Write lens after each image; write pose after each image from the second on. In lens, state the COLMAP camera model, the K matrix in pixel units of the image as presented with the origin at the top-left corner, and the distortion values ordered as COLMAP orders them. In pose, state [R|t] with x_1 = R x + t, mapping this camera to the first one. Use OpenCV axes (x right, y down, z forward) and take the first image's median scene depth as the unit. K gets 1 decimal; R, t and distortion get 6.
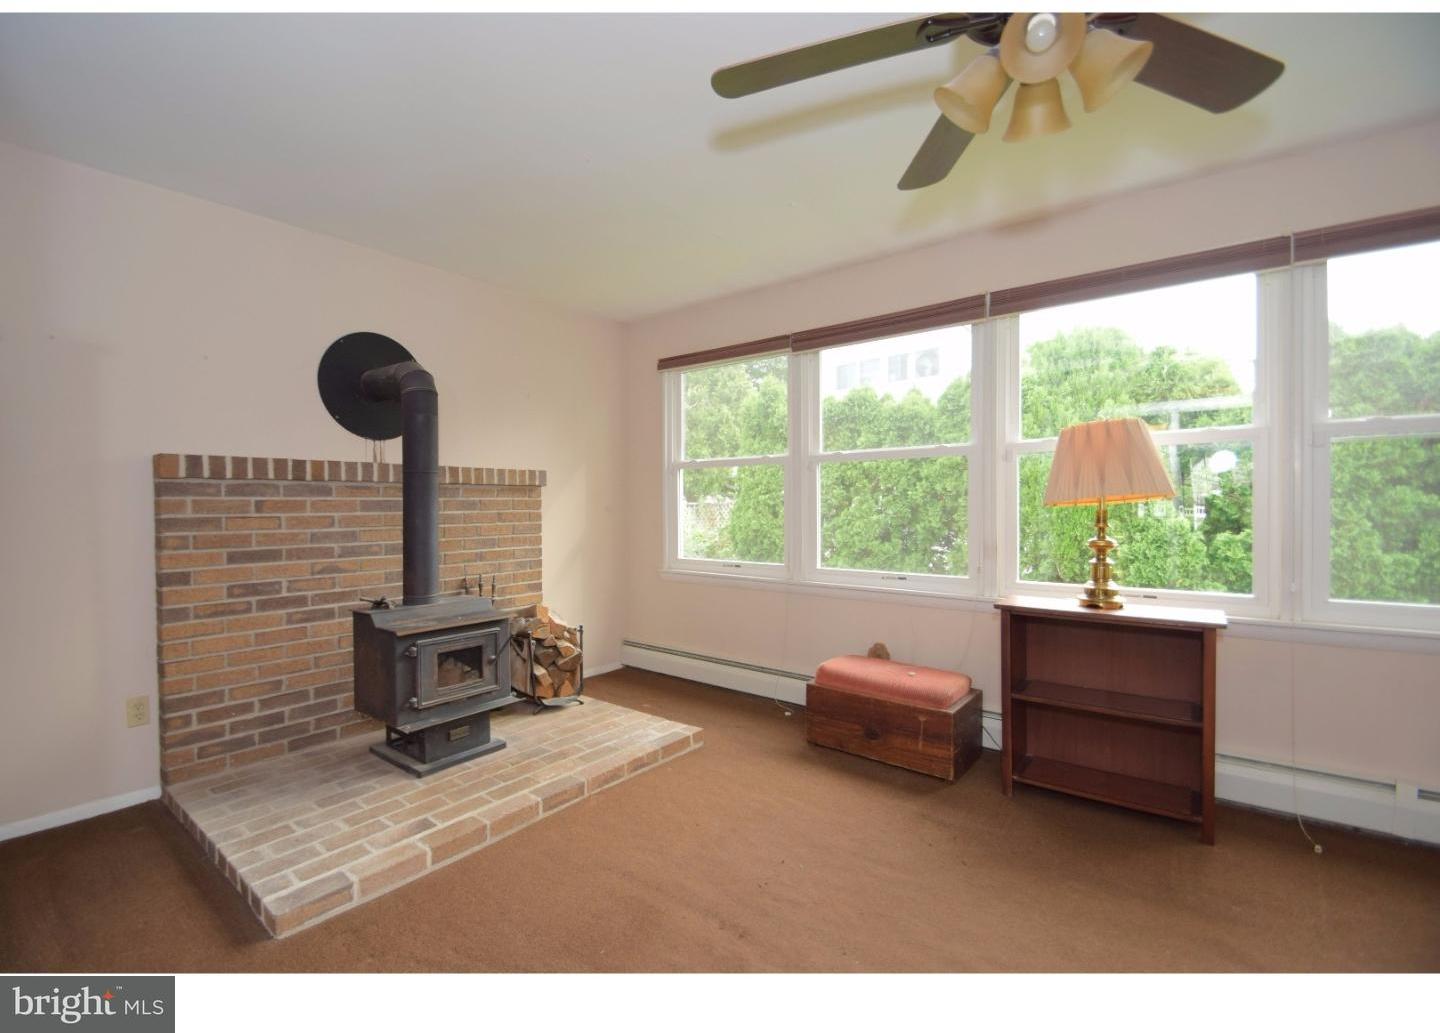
lens RADIAL K [[634.2, 0, 716.5], [0, 634.2, 513.5], [0, 0, 1]] dist [-0.002264, -0.000694]
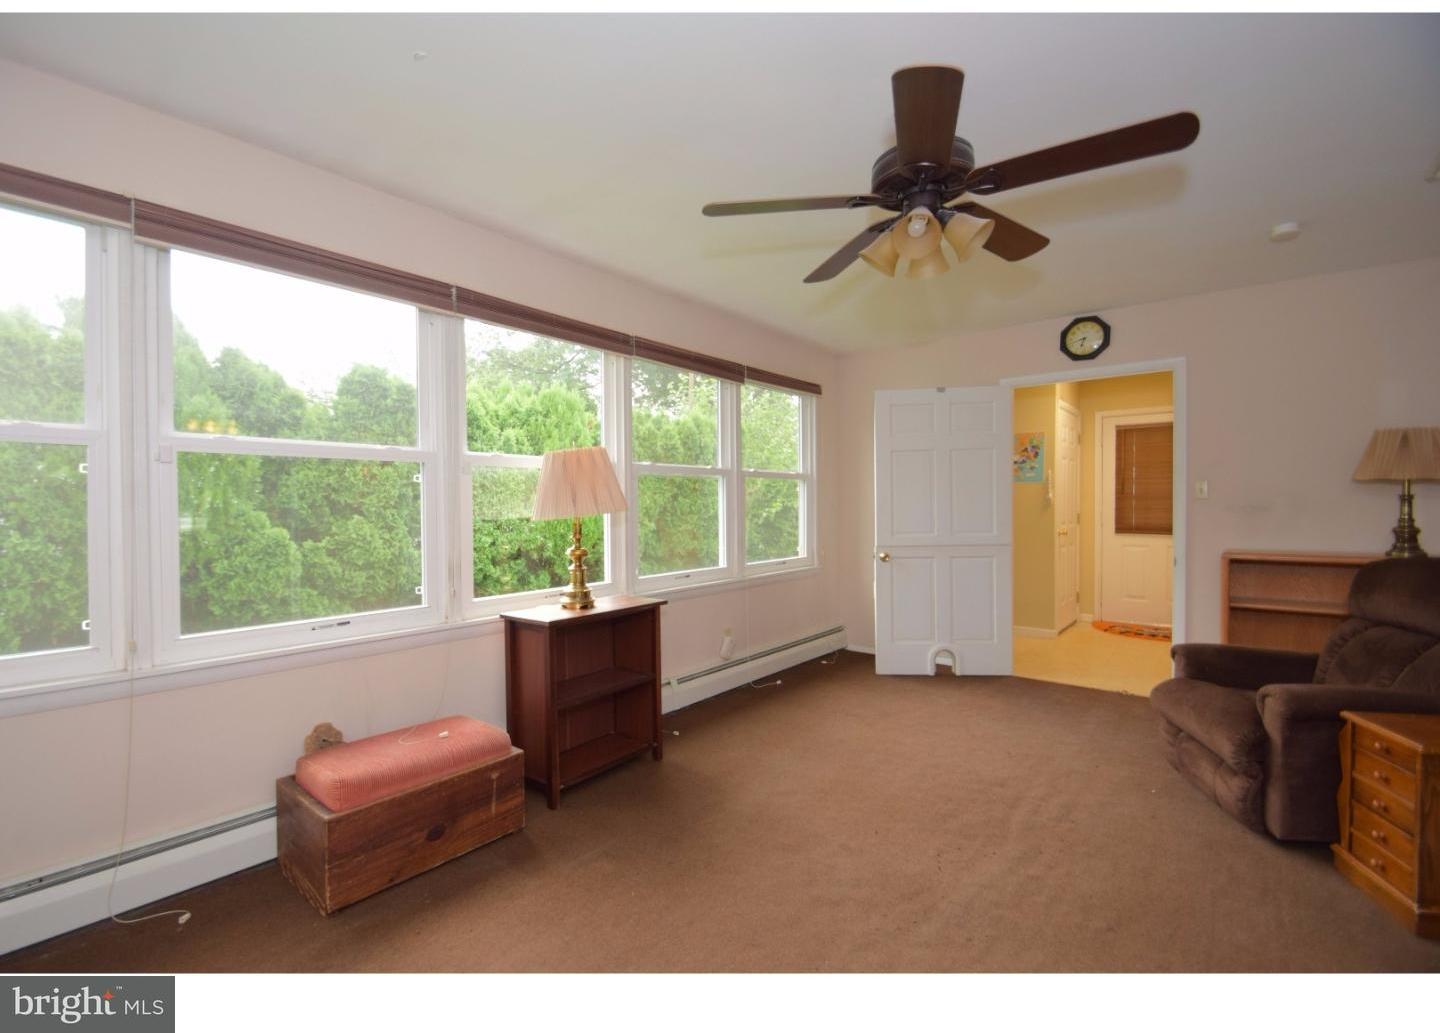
lens RADIAL K [[634.2, 0, 680.3], [0, 634.2, 506.6], [0, 0, 1]] dist [-0.002264, -0.000694]
pose [[0.037489, 0.003271, 0.999292, -0.441953], [0.016958, 0.999849, -0.003909, -0.022968], [-0.999153, 0.017092, 0.037428, 0.617826]]
